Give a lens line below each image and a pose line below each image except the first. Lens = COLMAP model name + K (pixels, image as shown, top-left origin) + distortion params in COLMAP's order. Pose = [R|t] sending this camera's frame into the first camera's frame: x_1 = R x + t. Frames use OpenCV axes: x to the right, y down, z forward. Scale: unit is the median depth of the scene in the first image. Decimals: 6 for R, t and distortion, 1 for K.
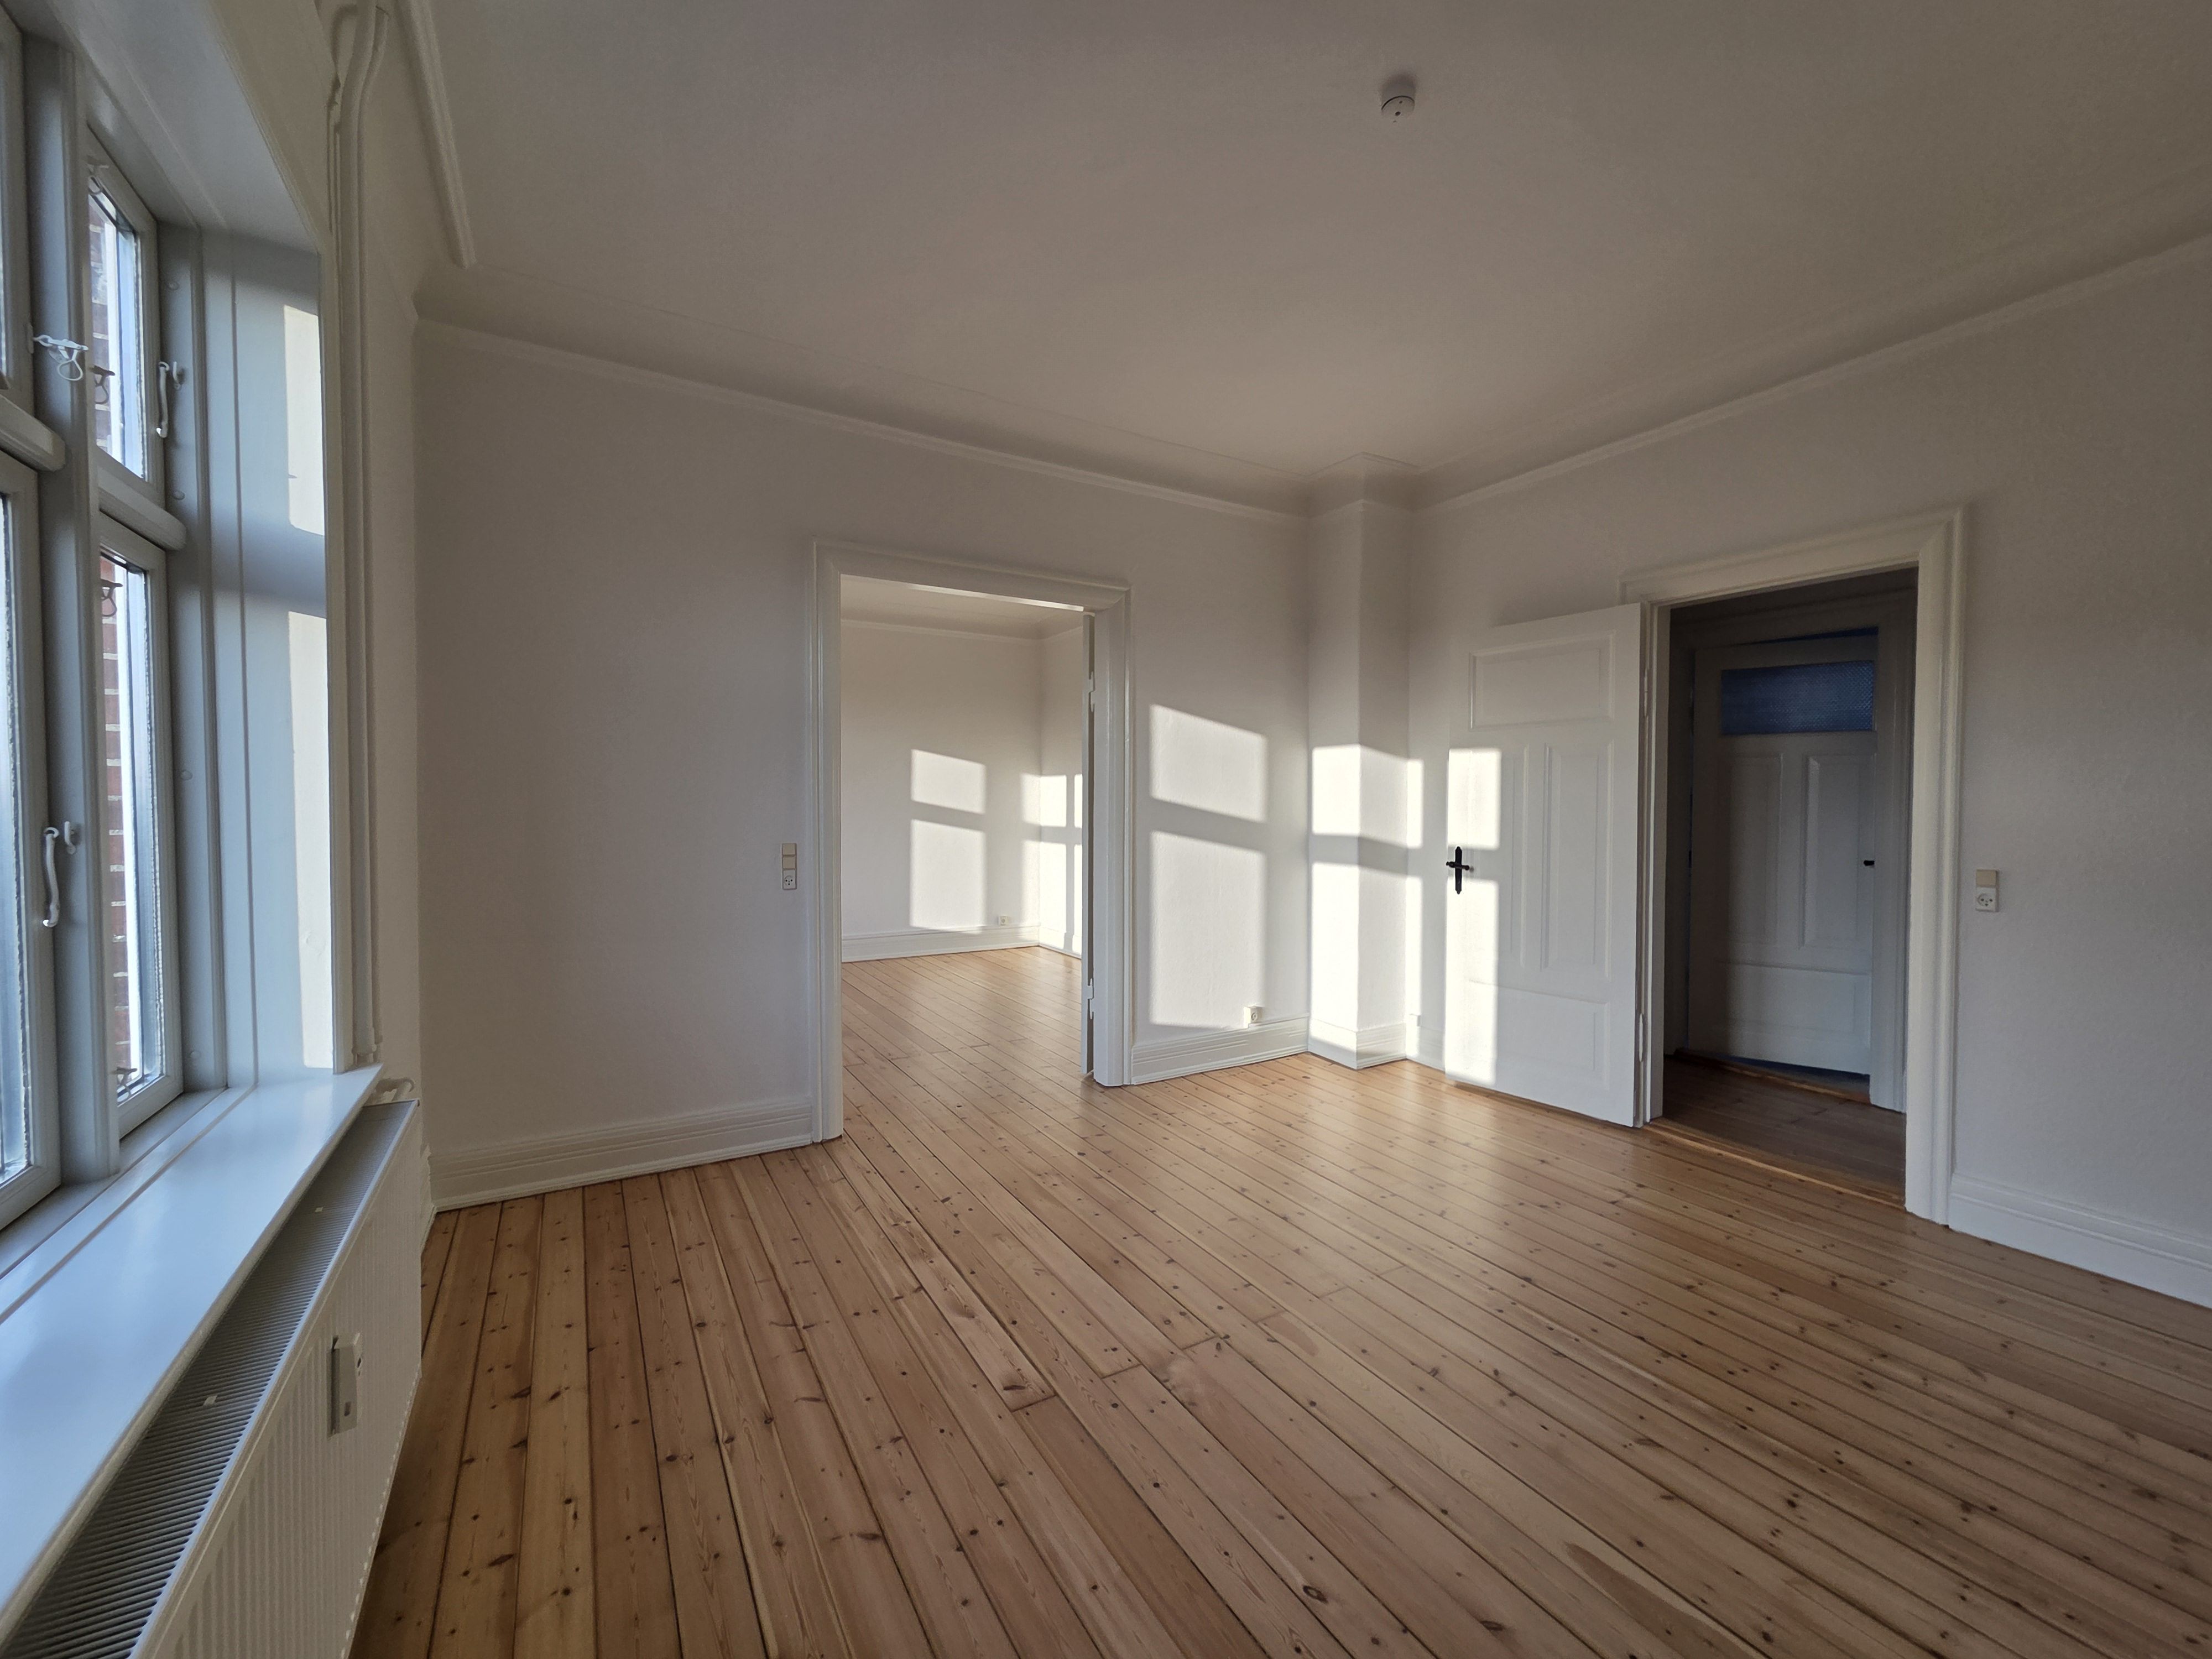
lens RADIAL K [[903.5, 0, 1113.3], [0, 903.5, 823.5], [0, 0, 1]] dist [0.005839, -0.002260]
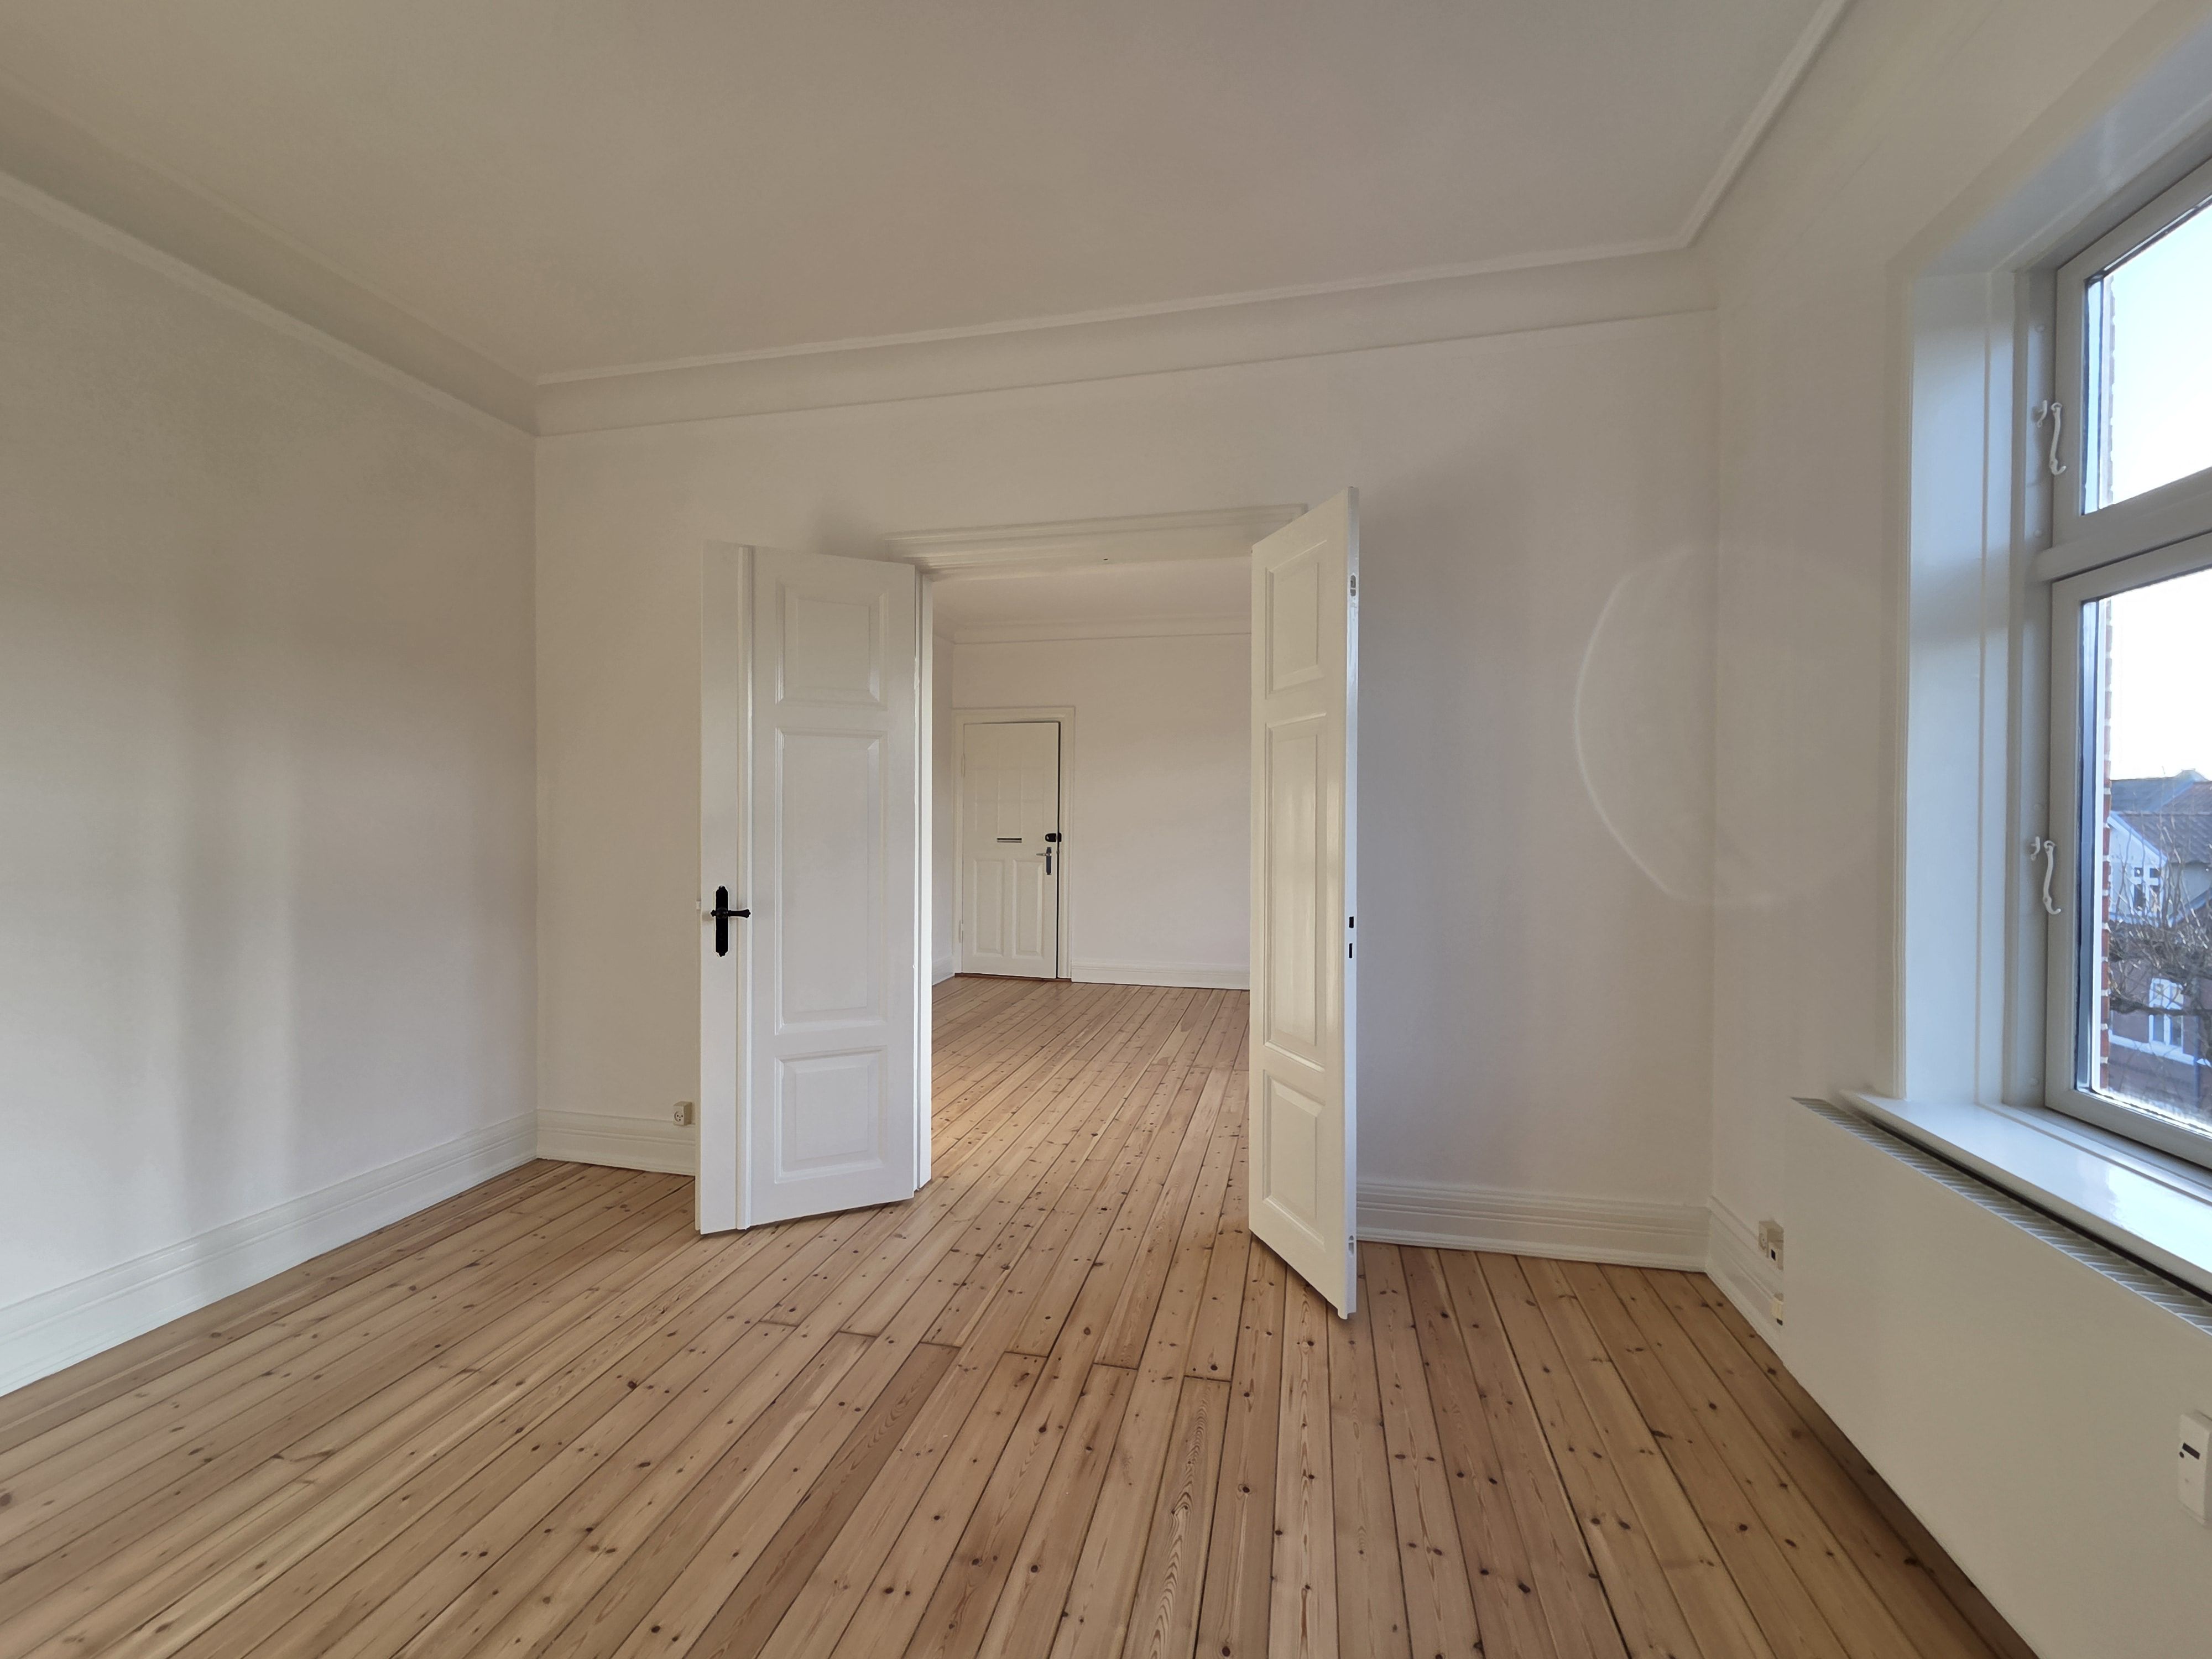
lens RADIAL K [[903.5, 0, 1113.3], [0, 903.5, 823.5], [0, 0, 1]] dist [0.005839, -0.002260]
pose [[-0.728551, -0.009591, 0.684925, -0.954032], [0.011845, 0.999576, 0.026598, -0.061658], [-0.684889, 0.027491, -0.728128, 2.083875]]
